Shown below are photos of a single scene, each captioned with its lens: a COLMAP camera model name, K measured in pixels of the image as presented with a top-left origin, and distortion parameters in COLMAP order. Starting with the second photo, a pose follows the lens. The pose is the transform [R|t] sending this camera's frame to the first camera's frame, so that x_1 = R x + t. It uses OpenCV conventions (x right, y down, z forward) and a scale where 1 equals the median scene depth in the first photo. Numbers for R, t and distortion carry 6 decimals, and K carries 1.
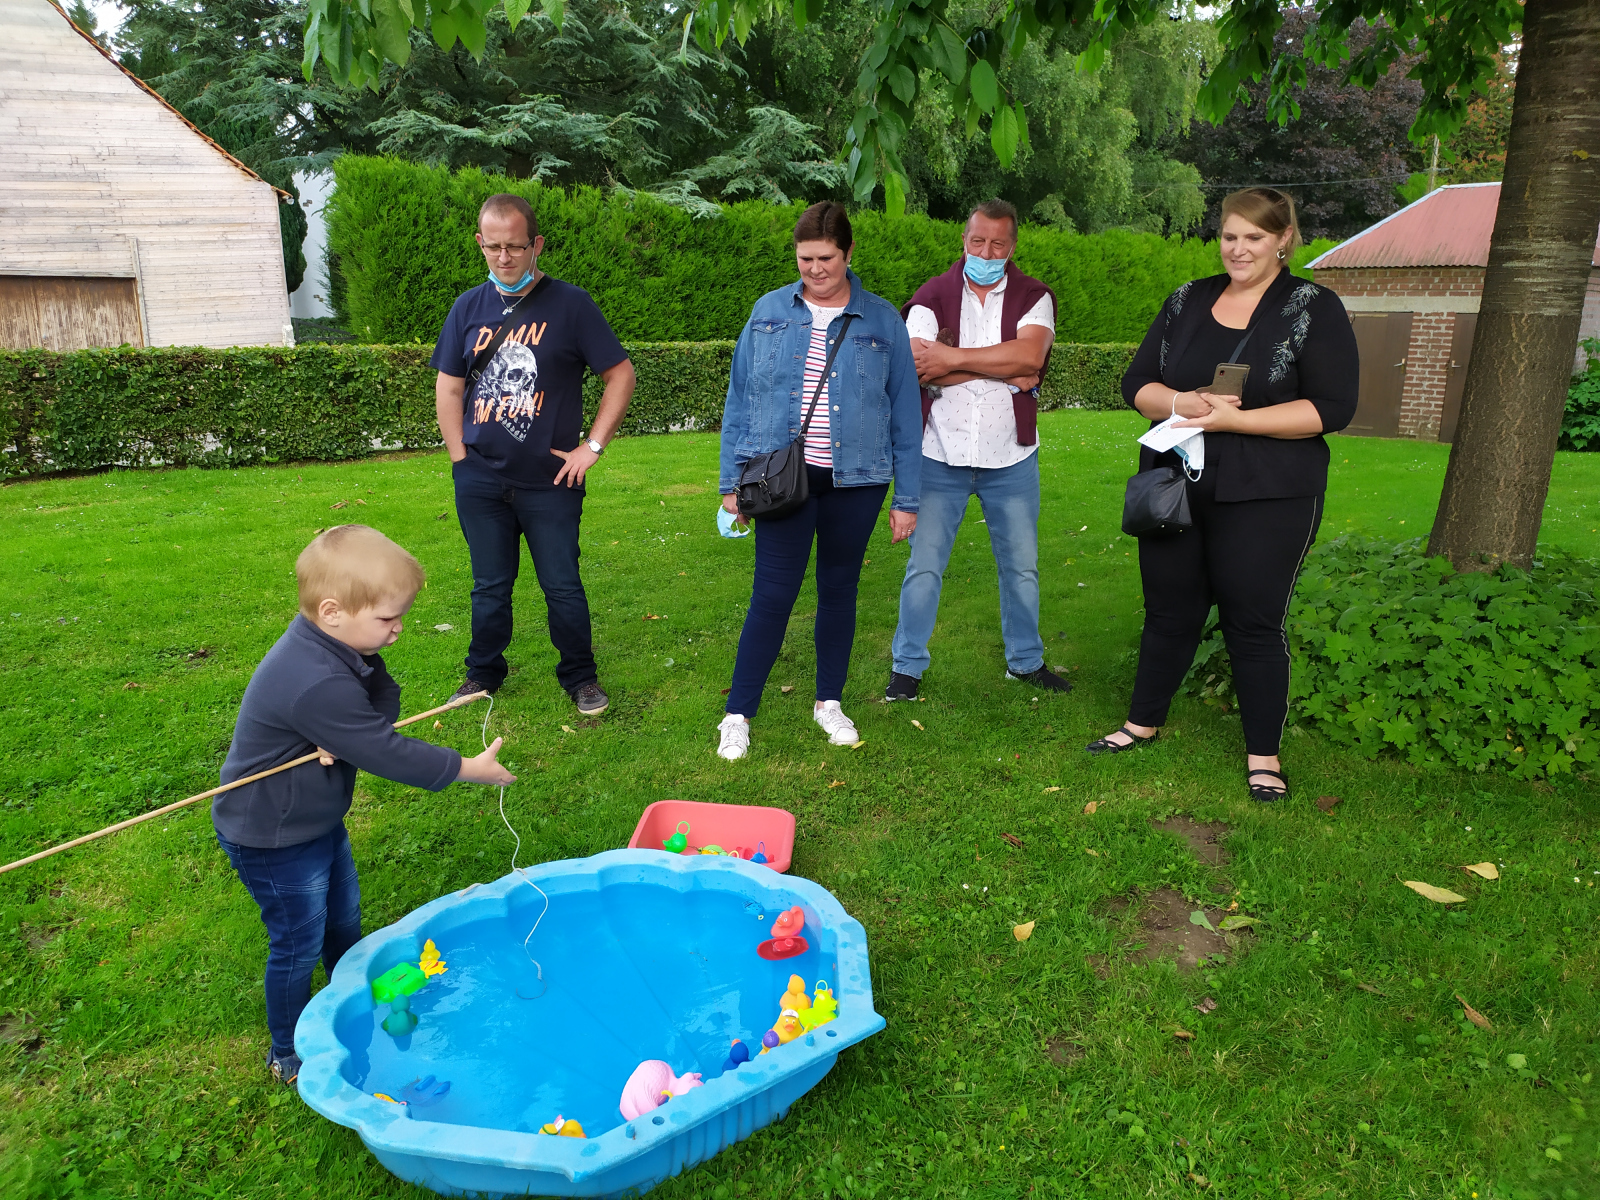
lens RADIAL K [[1104.3, 0, 800.0], [0, 1104.3, 600.0], [0, 0, 1]] dist [0.049707, -0.062598]
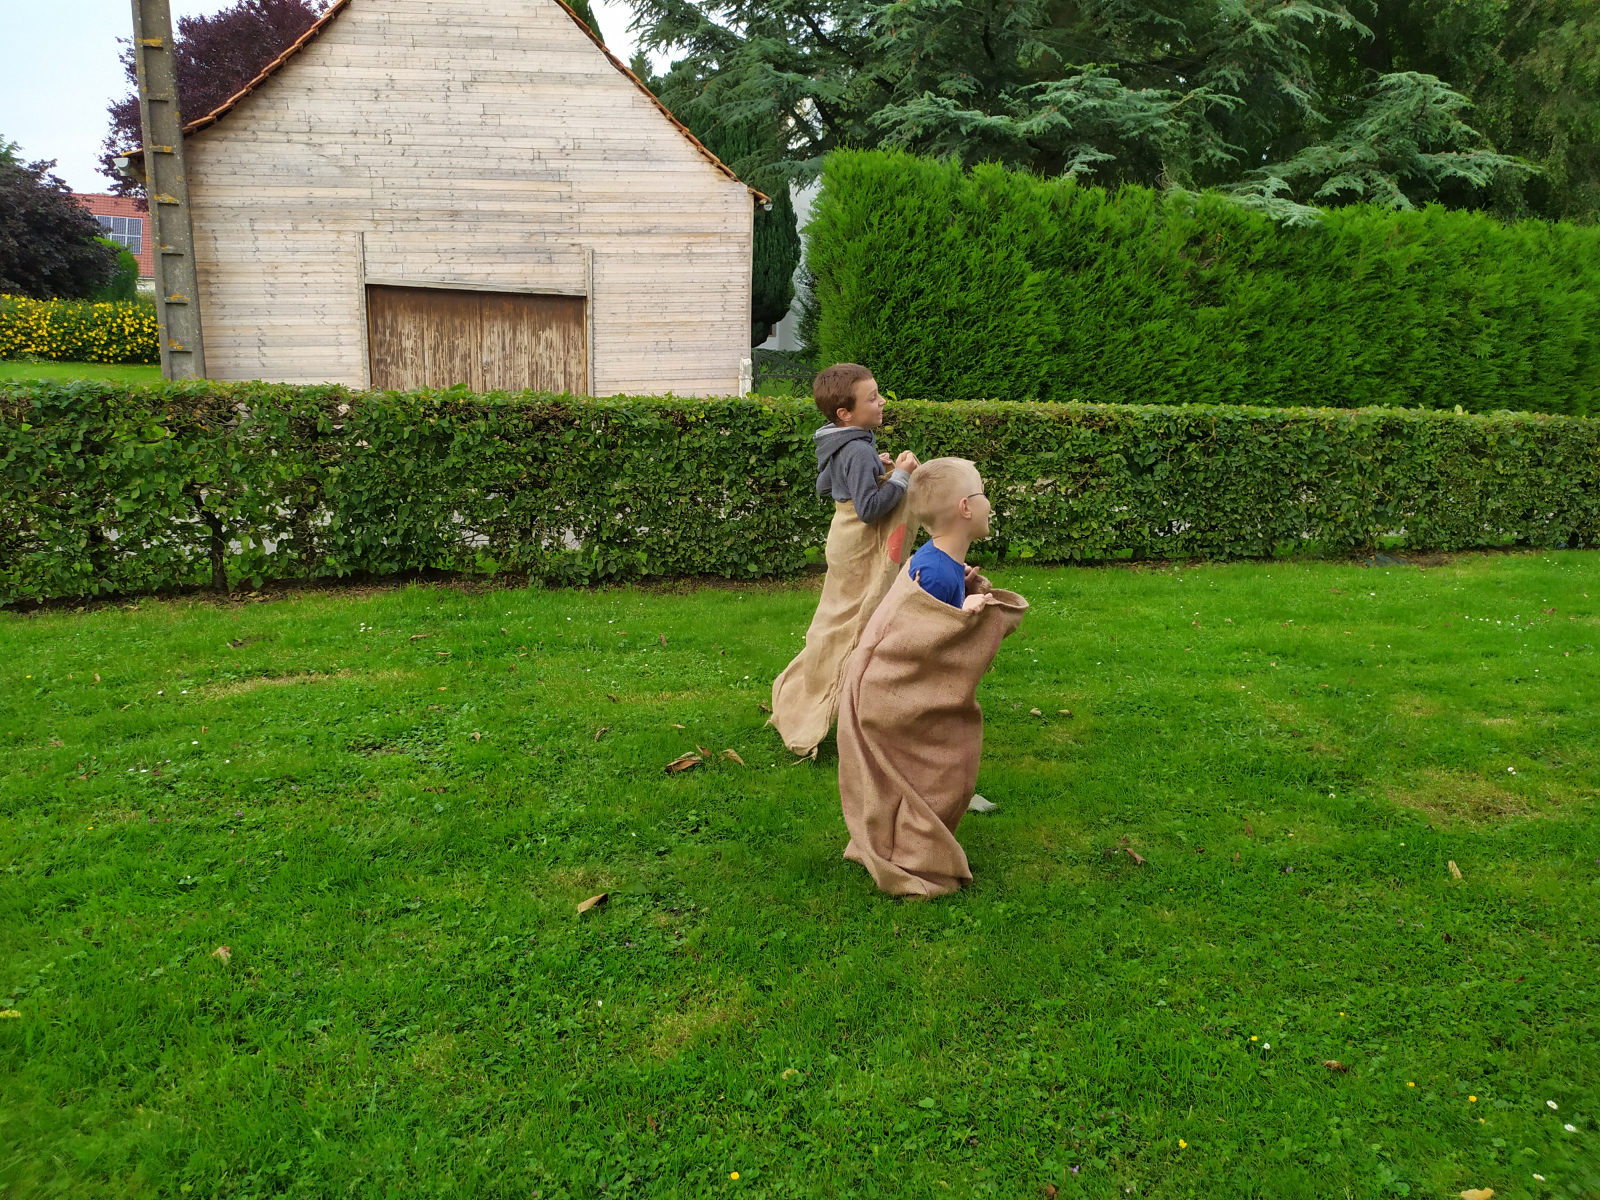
lens RADIAL K [[1104.3, 0, 800.0], [0, 1104.3, 600.0], [0, 0, 1]] dist [0.049707, -0.062598]
pose [[0.918303, 0.117742, -0.377963, -0.086468], [-0.129332, 0.991587, -0.005331, -0.064720], [0.374156, 0.053778, 0.925805, 0.246339]]
